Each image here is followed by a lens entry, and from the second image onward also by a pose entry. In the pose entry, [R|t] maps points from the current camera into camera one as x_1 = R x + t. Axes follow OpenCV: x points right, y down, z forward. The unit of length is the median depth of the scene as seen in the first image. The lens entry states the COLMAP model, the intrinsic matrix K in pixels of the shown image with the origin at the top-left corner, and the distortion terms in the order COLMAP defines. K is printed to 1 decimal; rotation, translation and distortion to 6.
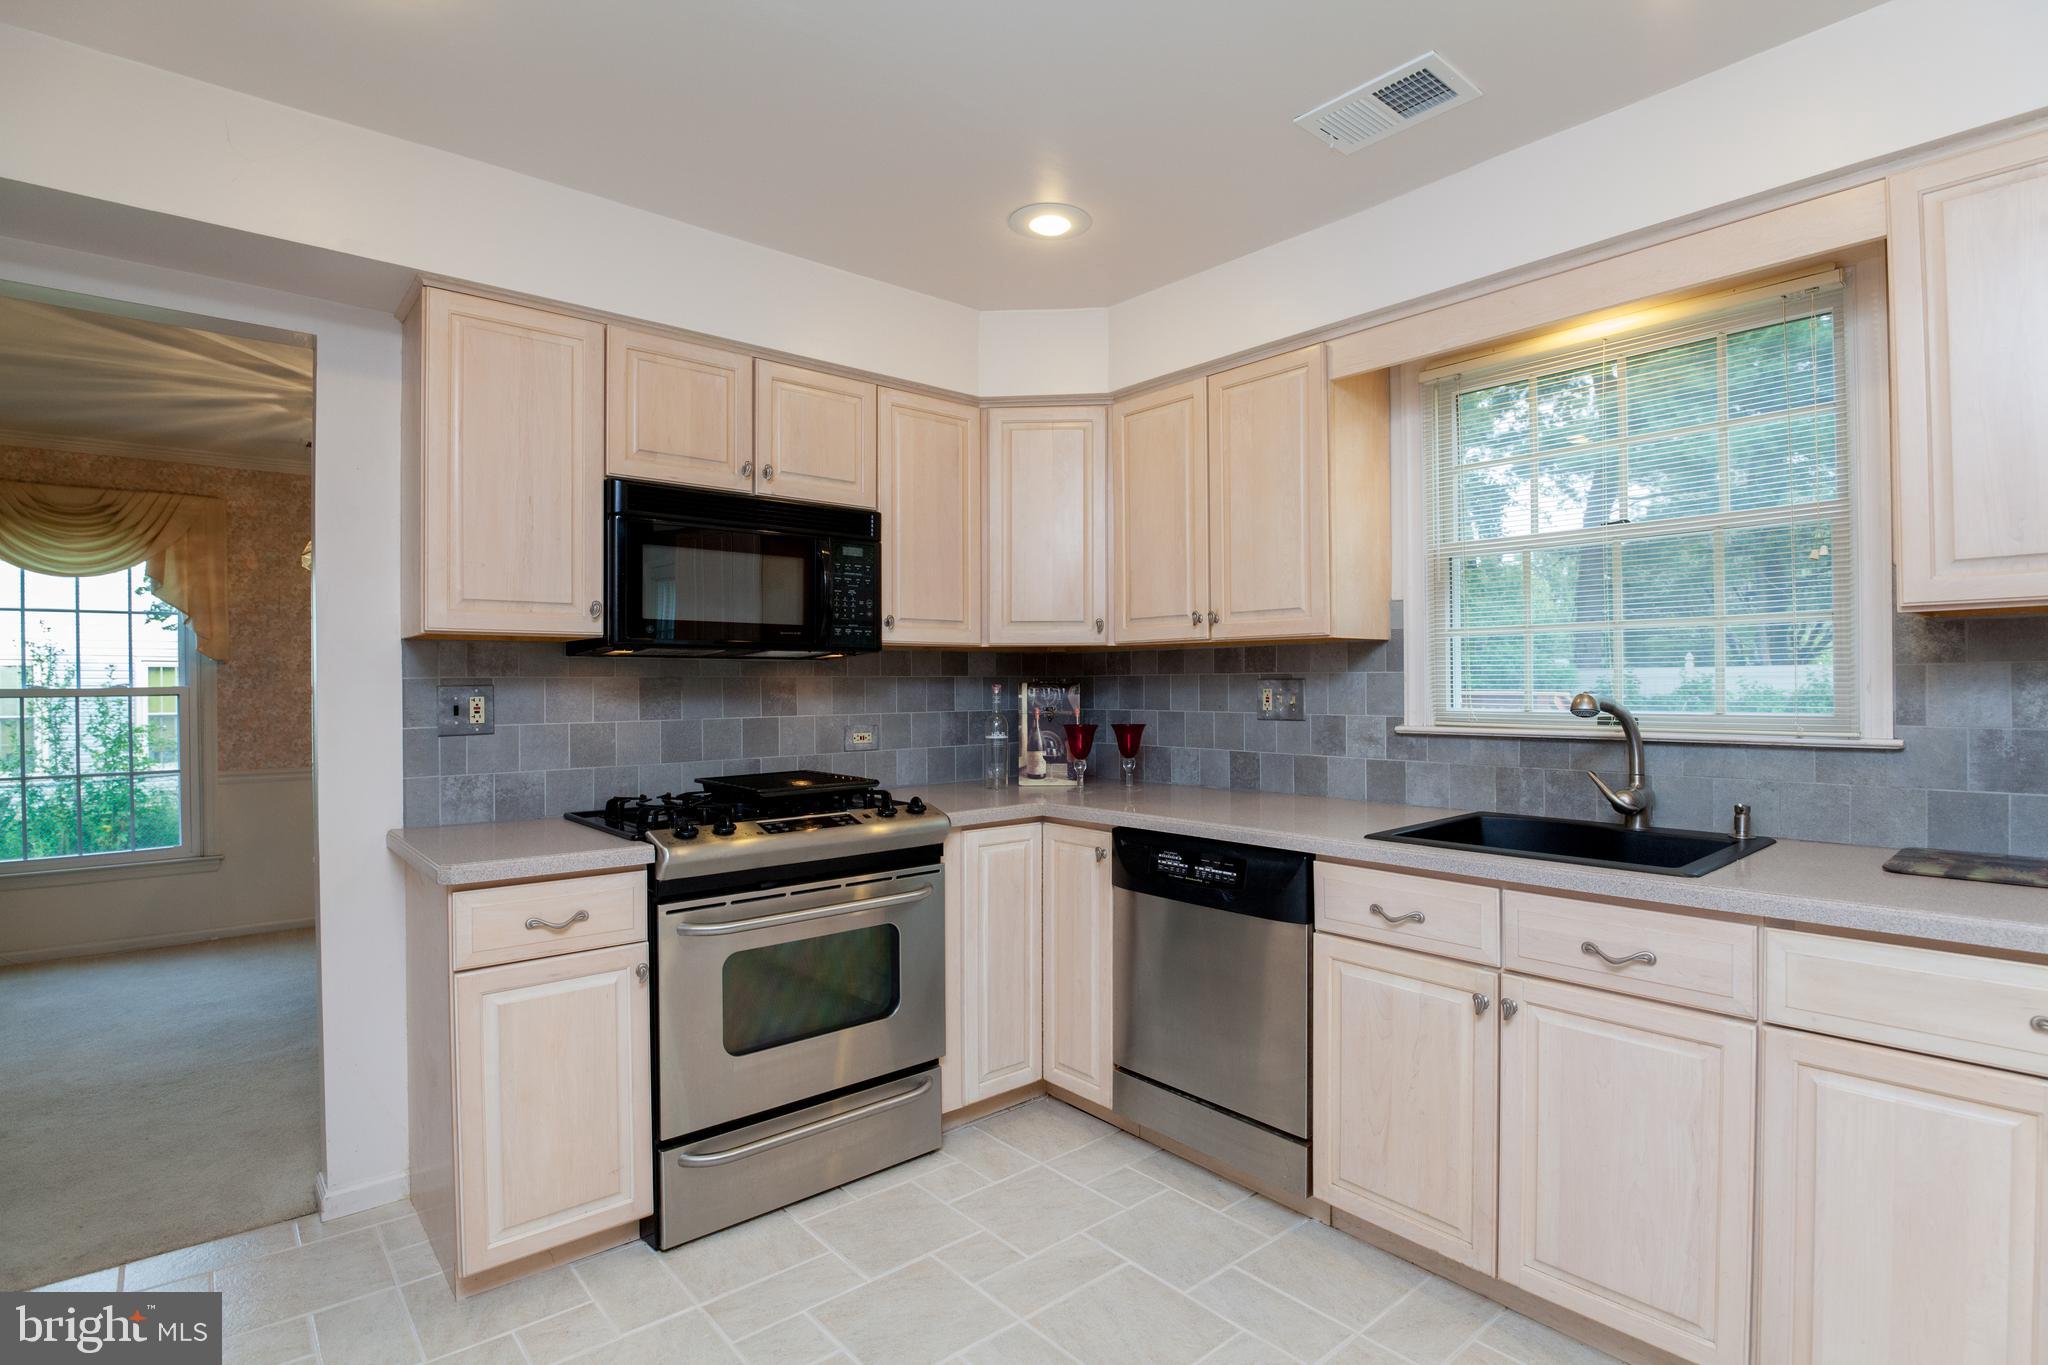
lens RADIAL K [[996.7, 0, 1033.4], [0, 996.7, 681.4], [0, 0, 1]] dist [-0.022526, -0.005642]
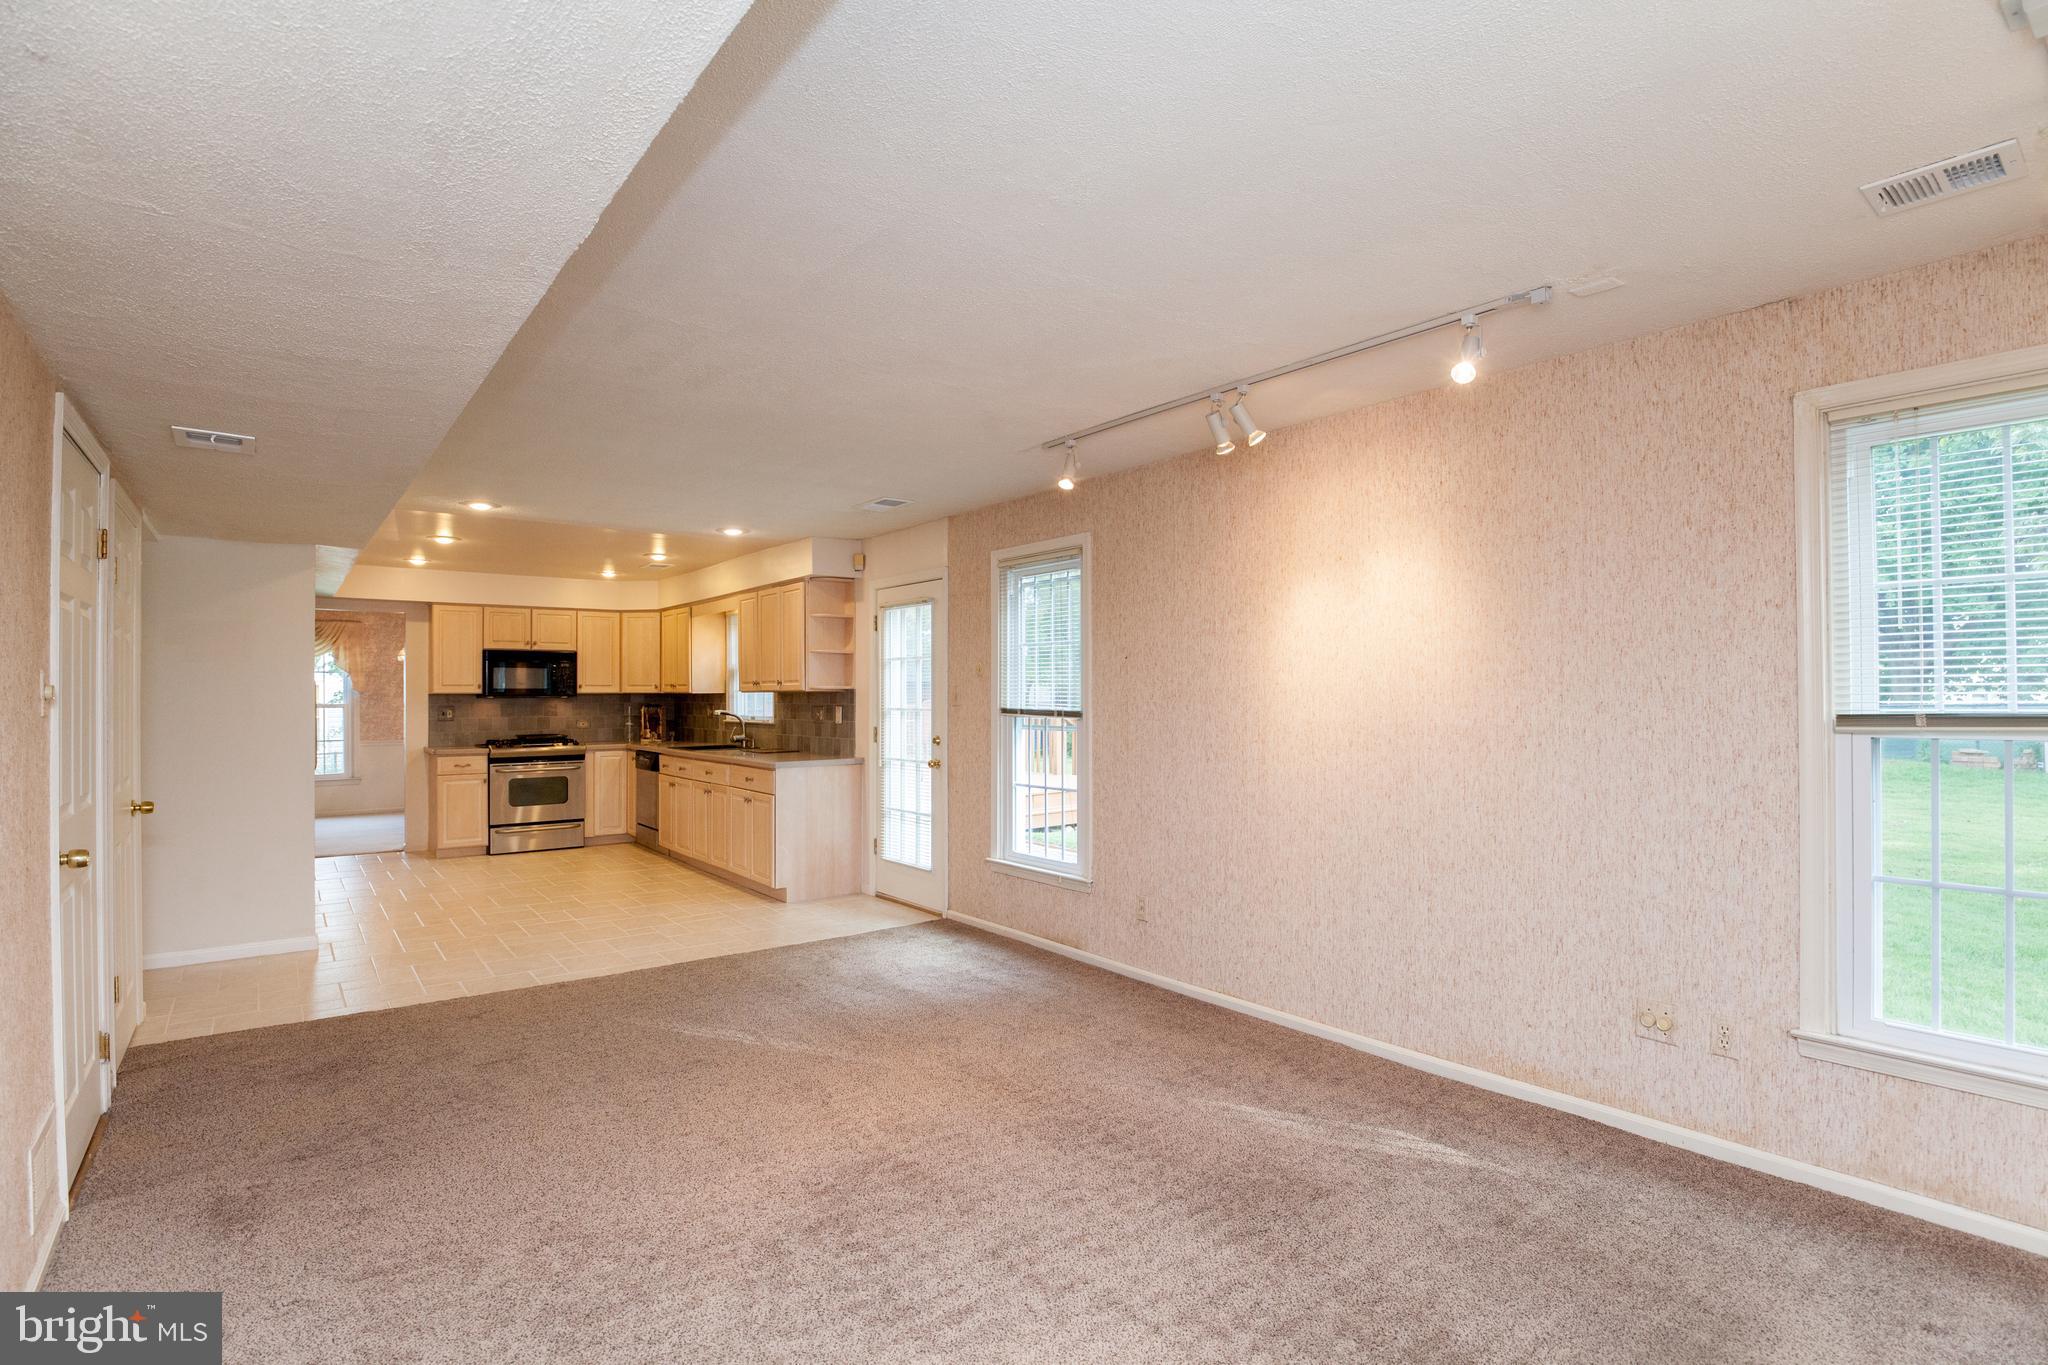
lens RADIAL K [[996.7, 0, 1033.4], [0, 996.7, 681.4], [0, 0, 1]] dist [-0.022526, -0.005642]
pose [[0.998601, 0.001217, -0.052864, 1.564835], [-0.001717, 0.999954, -0.009413, -0.051999], [0.052851, 0.009491, 0.998557, -2.212675]]
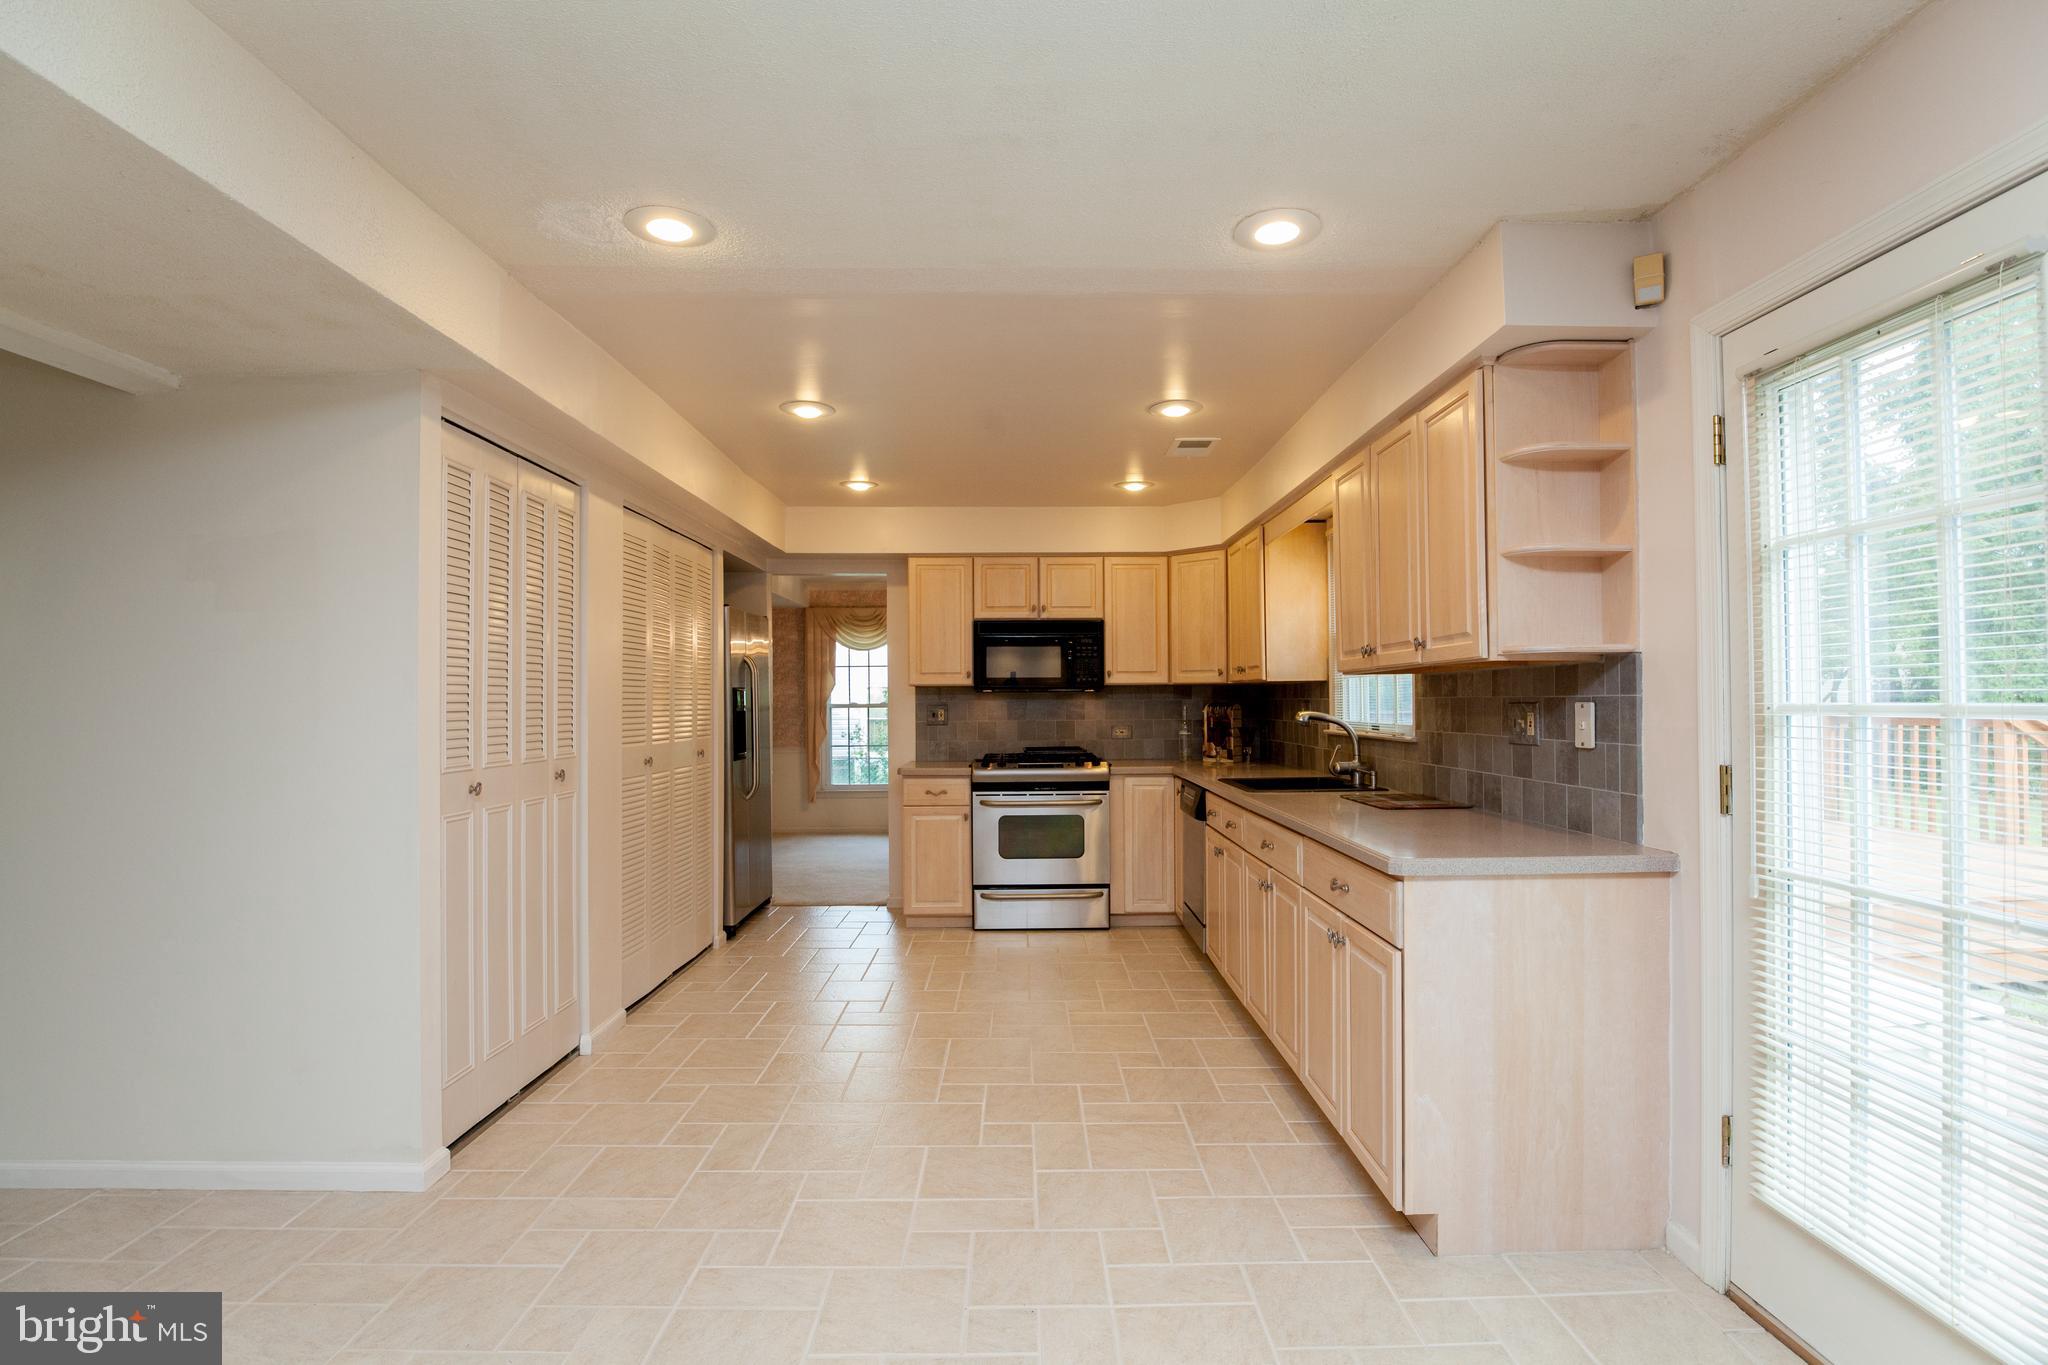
lens RADIAL K [[996.7, 0, 1033.4], [0, 996.7, 681.4], [0, 0, 1]] dist [-0.022526, -0.005642]
pose [[0.765868, -0.011175, -0.642901, 1.120702], [0.003366, 0.999905, -0.013371, -0.018906], [0.642989, 0.008076, 0.765833, -0.697274]]
